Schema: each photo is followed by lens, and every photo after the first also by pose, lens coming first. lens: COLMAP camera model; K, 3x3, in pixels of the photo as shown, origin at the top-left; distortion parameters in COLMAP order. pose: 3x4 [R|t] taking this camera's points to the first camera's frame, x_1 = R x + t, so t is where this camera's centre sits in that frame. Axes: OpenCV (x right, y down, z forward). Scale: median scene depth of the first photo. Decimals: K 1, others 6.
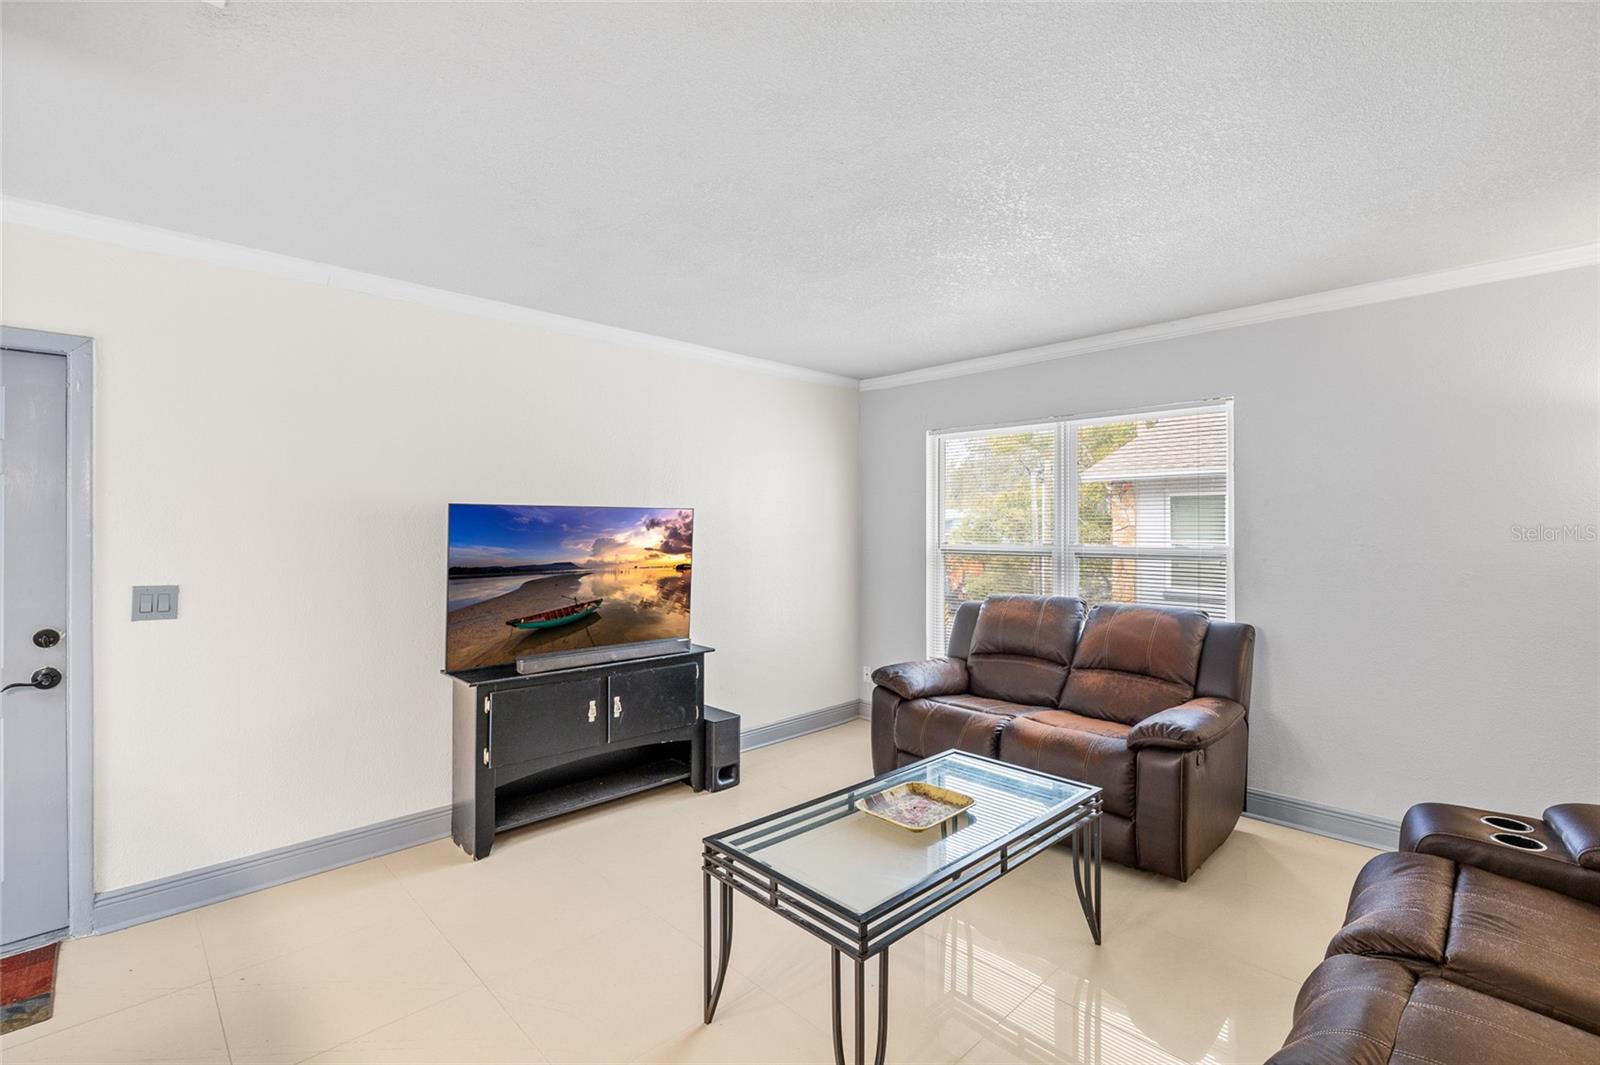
lens RADIAL K [[723.3, 0, 808.8], [0, 723.3, 526.1], [0, 0, 1]] dist [0.002364, 0.000323]
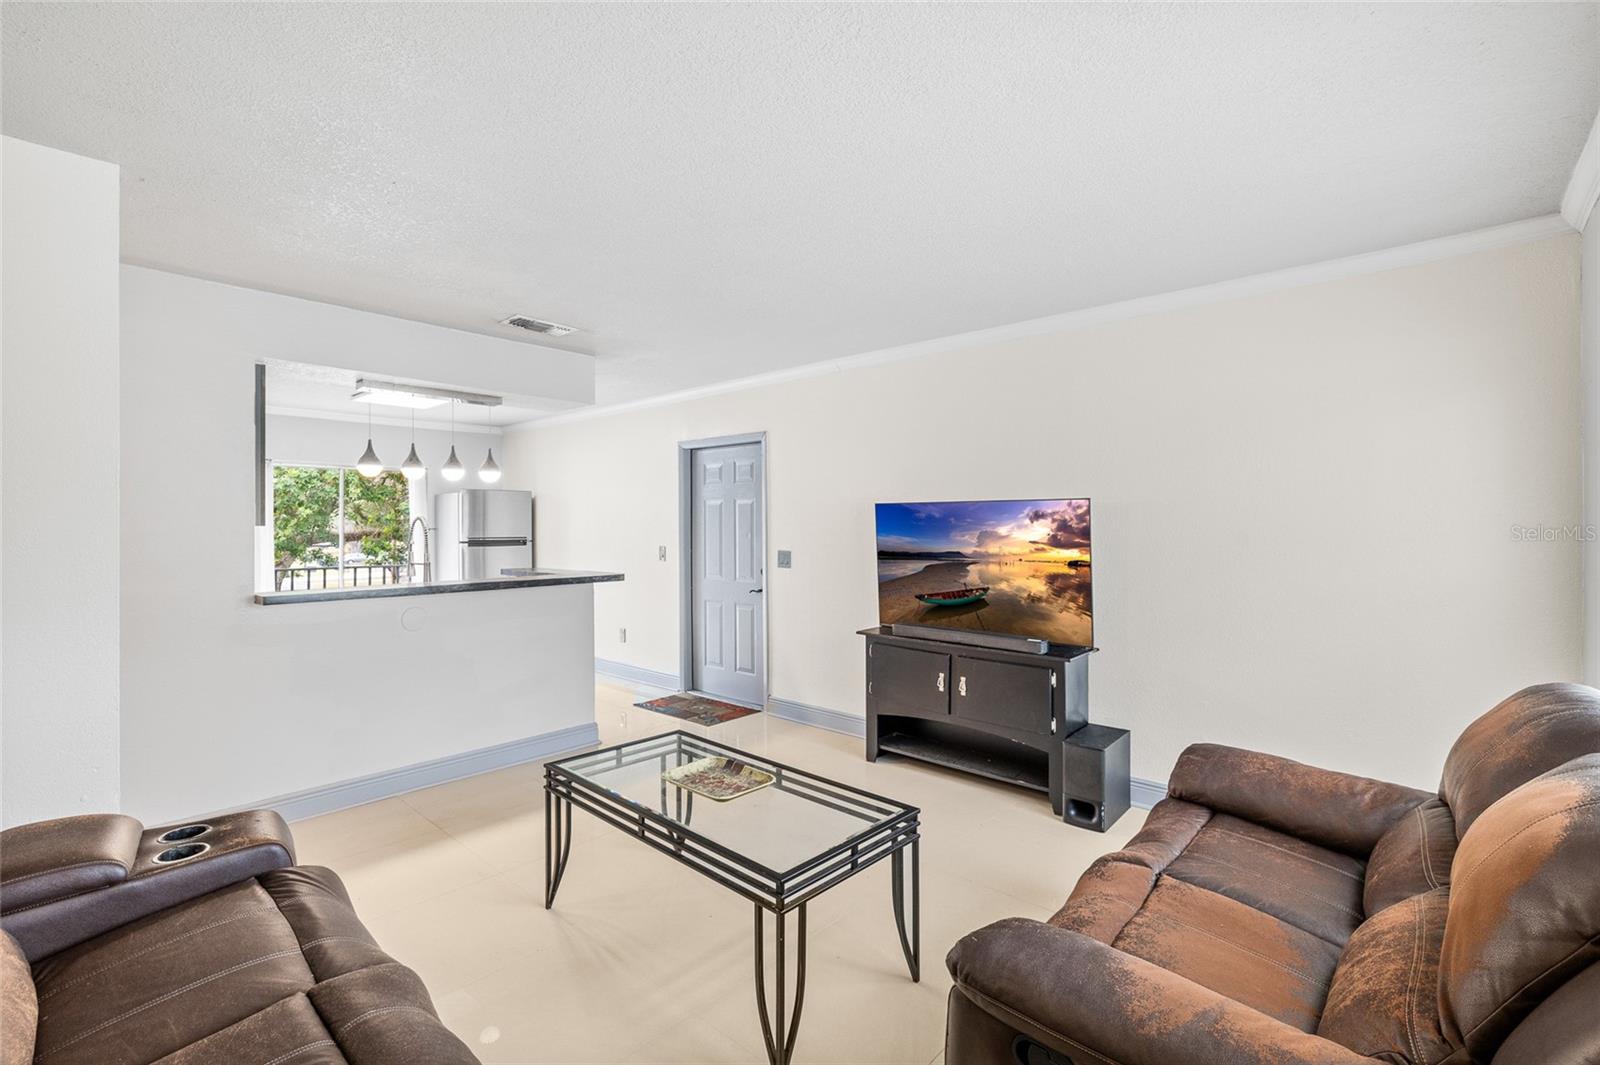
lens RADIAL K [[677.9, 0, 796.2], [0, 677.9, 515.0], [0, 0, 1]] dist [0.000073, 0.000038]
pose [[0.063423, -0.002707, -0.997983, 0.684740], [0.026836, 0.999639, -0.001006, -0.012705], [0.997626, -0.026718, 0.063473, 0.643768]]
